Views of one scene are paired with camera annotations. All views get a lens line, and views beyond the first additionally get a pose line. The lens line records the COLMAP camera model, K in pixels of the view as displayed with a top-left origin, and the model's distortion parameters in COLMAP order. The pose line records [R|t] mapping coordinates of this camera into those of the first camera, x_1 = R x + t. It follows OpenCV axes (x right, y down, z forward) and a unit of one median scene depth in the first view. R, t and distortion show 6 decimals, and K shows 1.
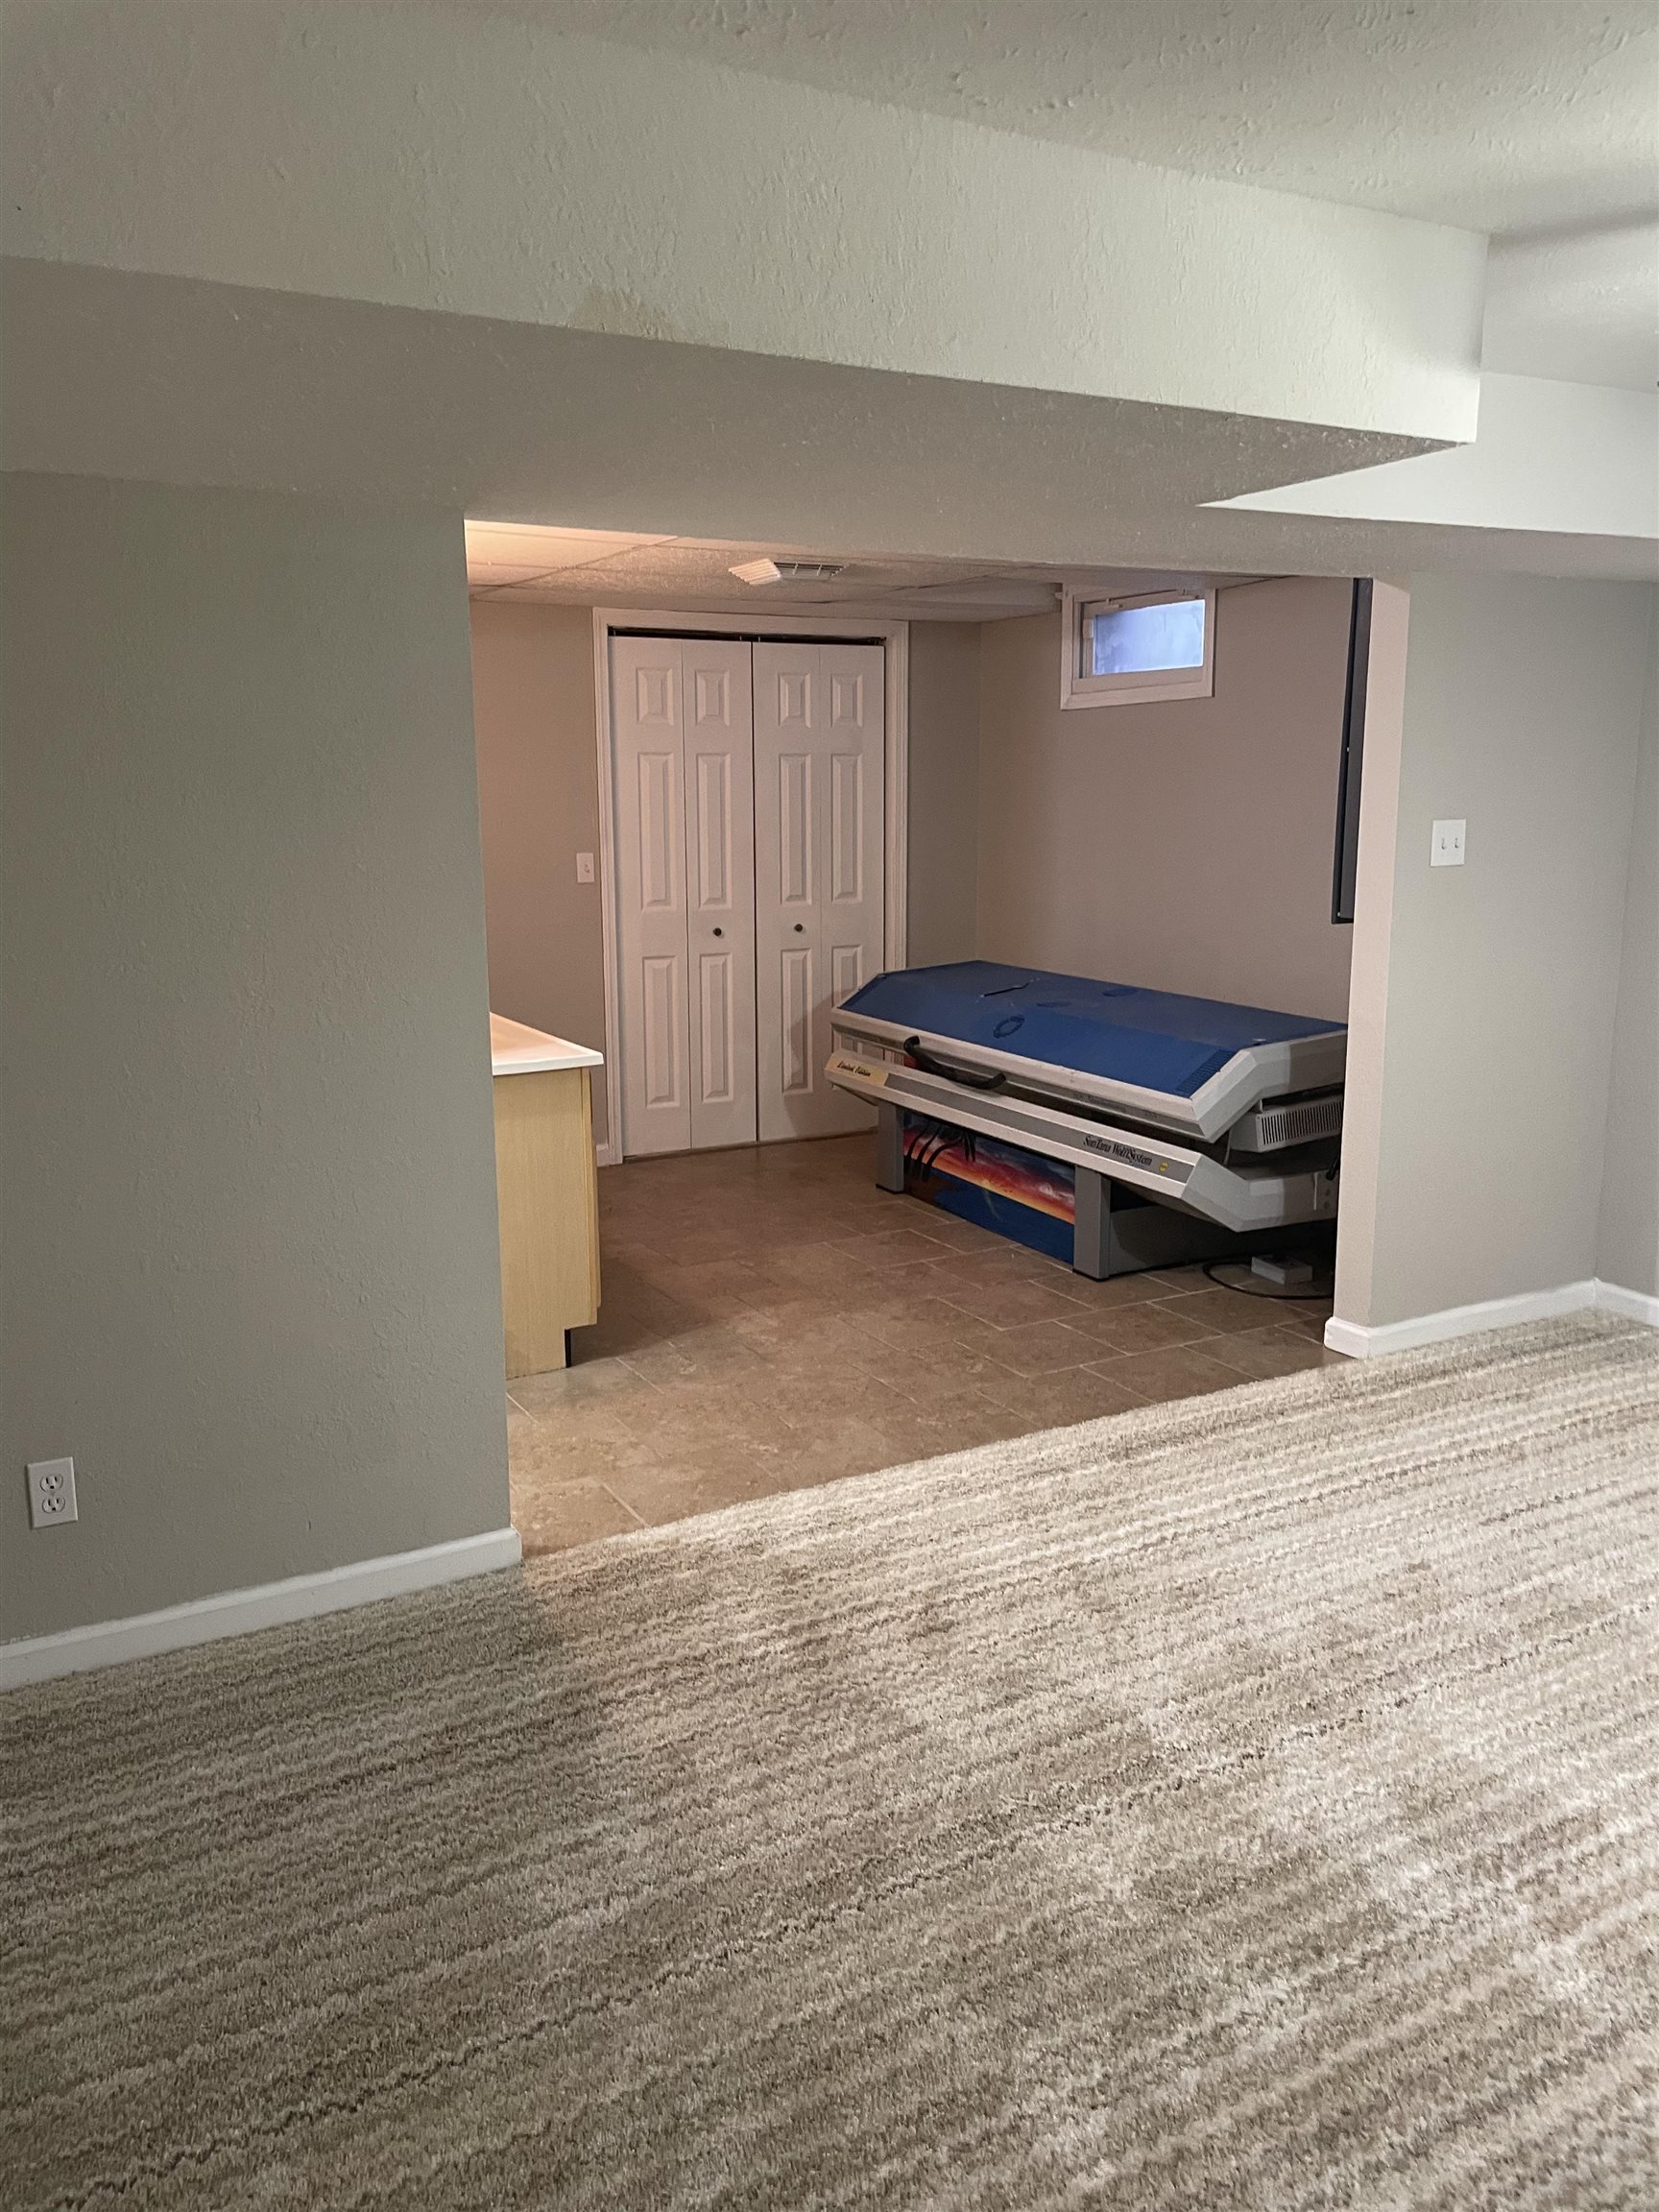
lens RADIAL K [[1690.1, 0, 821.1], [0, 1690.1, 1099.9], [0, 0, 1]] dist [0.089812, -0.121440]
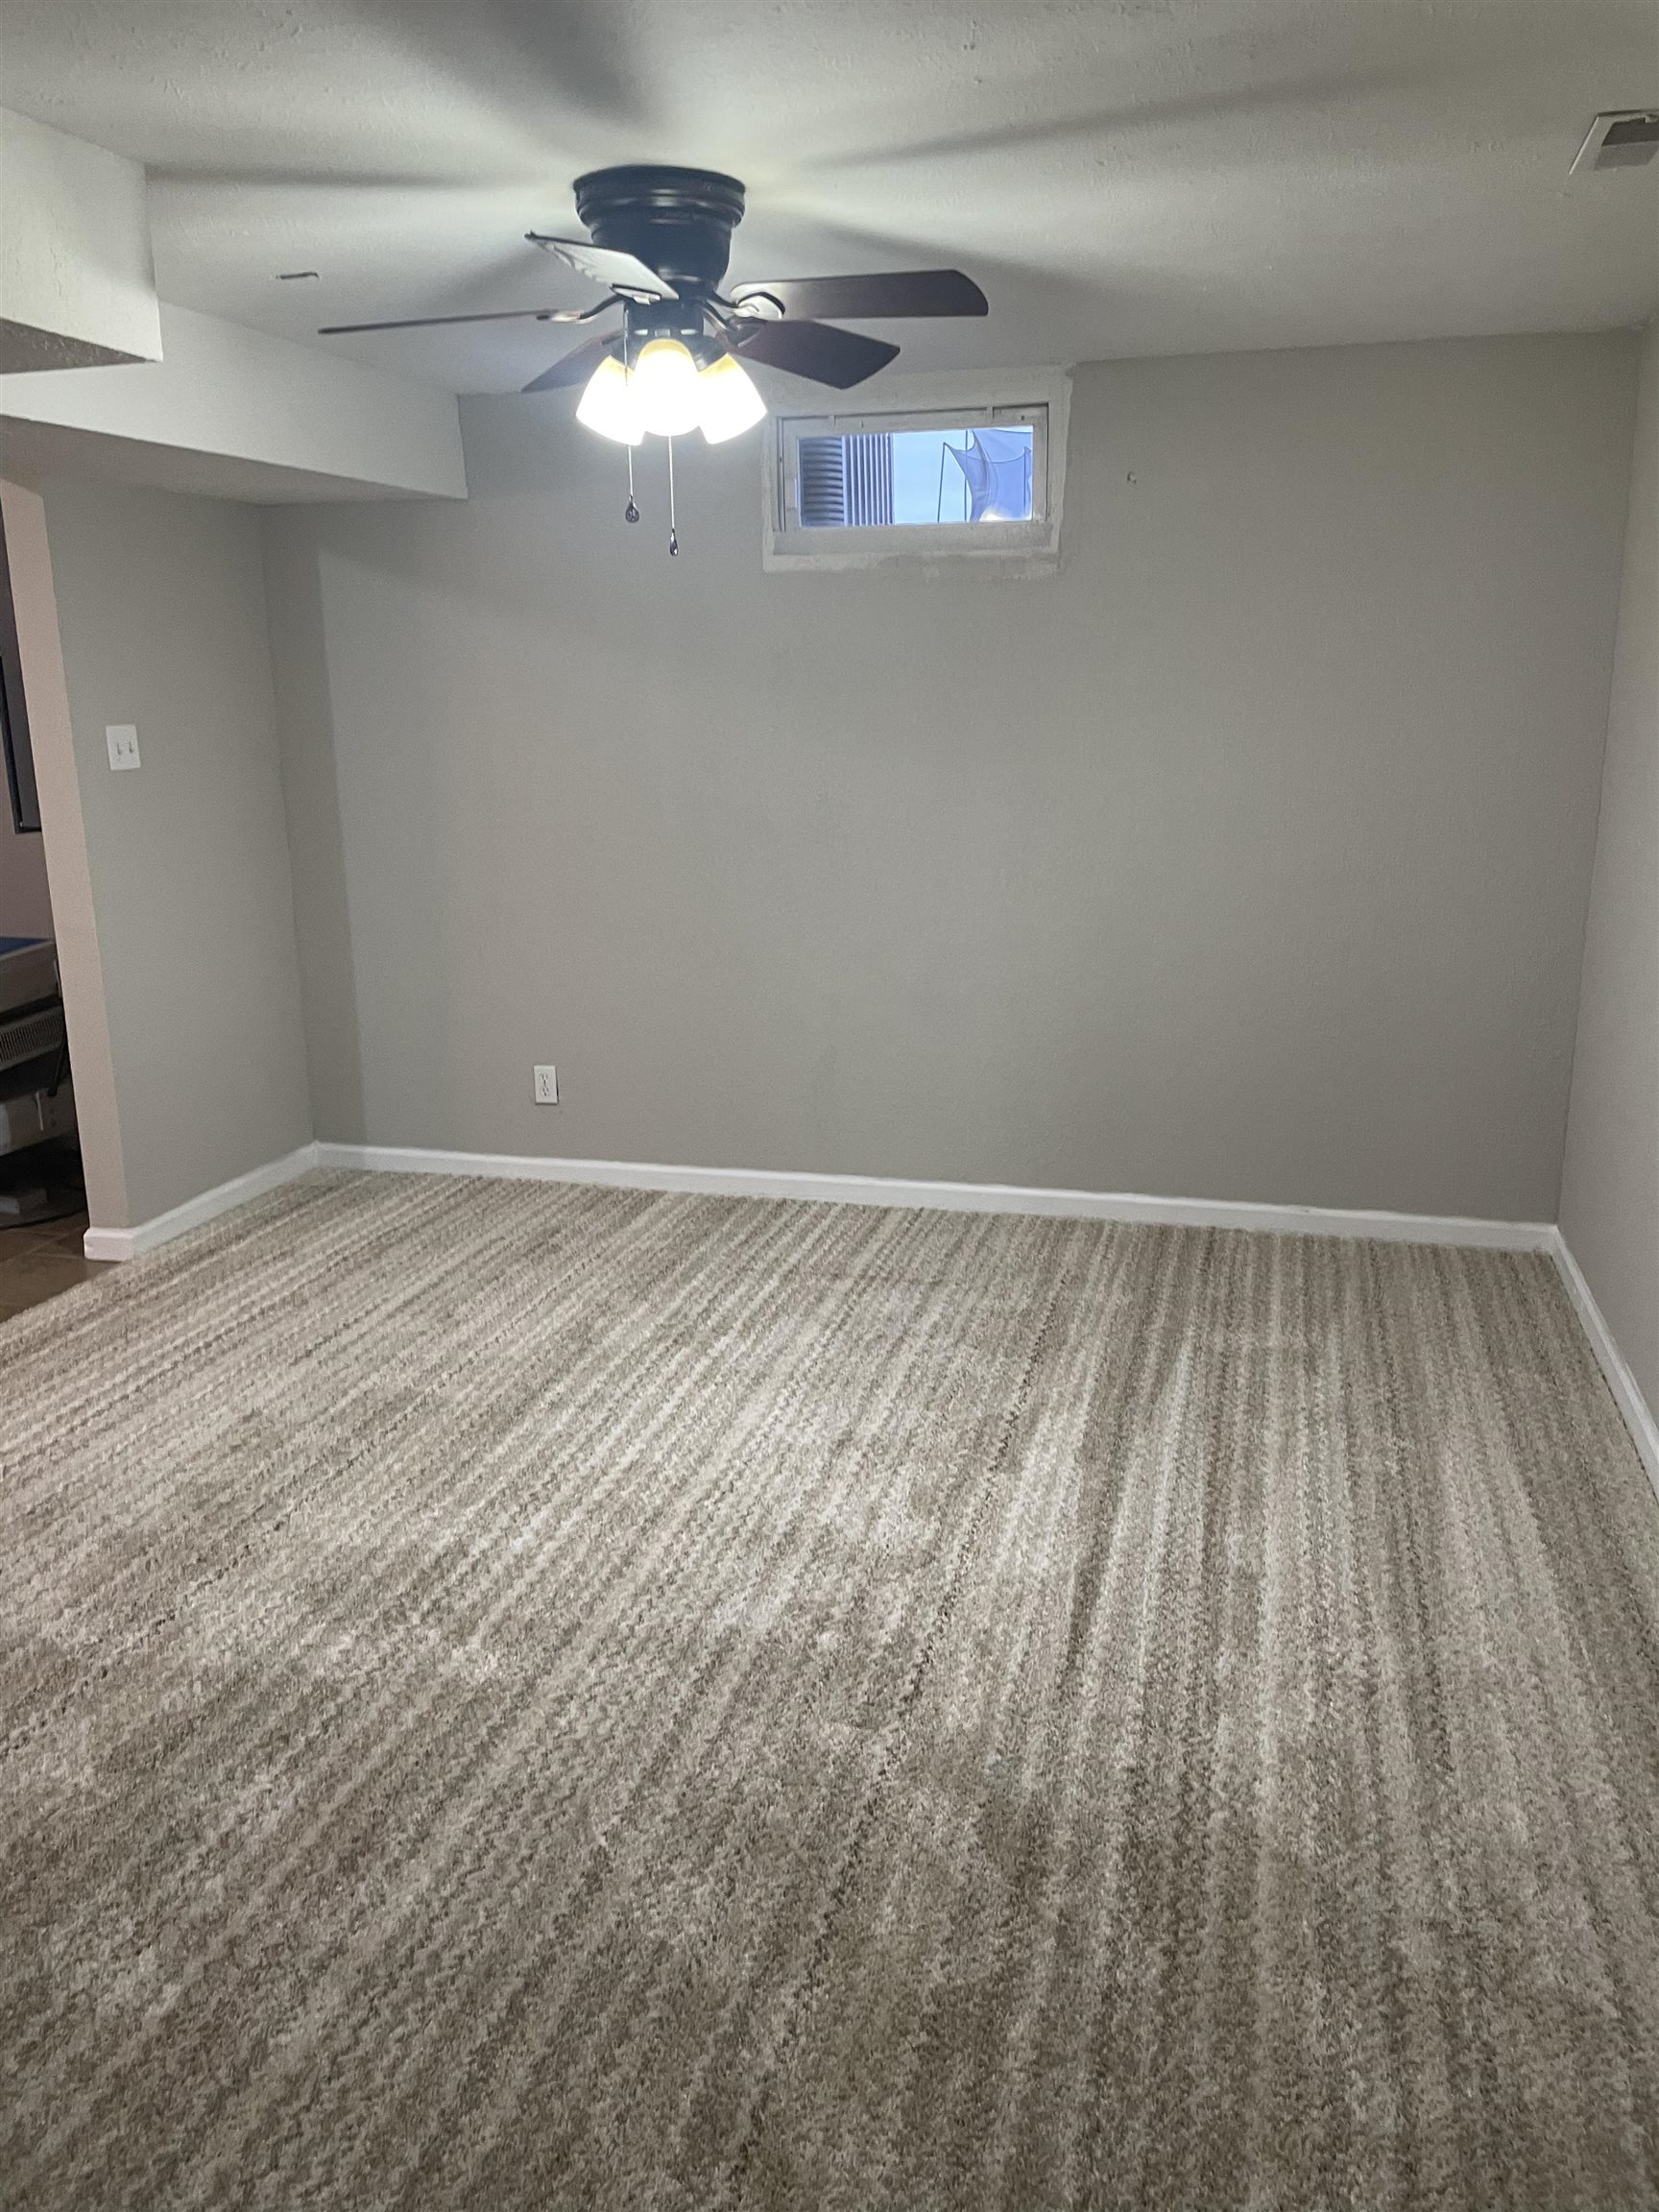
lens RADIAL K [[1690.1, 0, 844.2], [0, 1690.1, 1107.7], [0, 0, 1]] dist [0.089812, -0.121440]
pose [[0.692410, -0.182853, 0.697949, -0.141907], [0.147932, 0.982781, 0.110717, 0.020161], [-0.706176, 0.026588, 0.707537, -0.048968]]
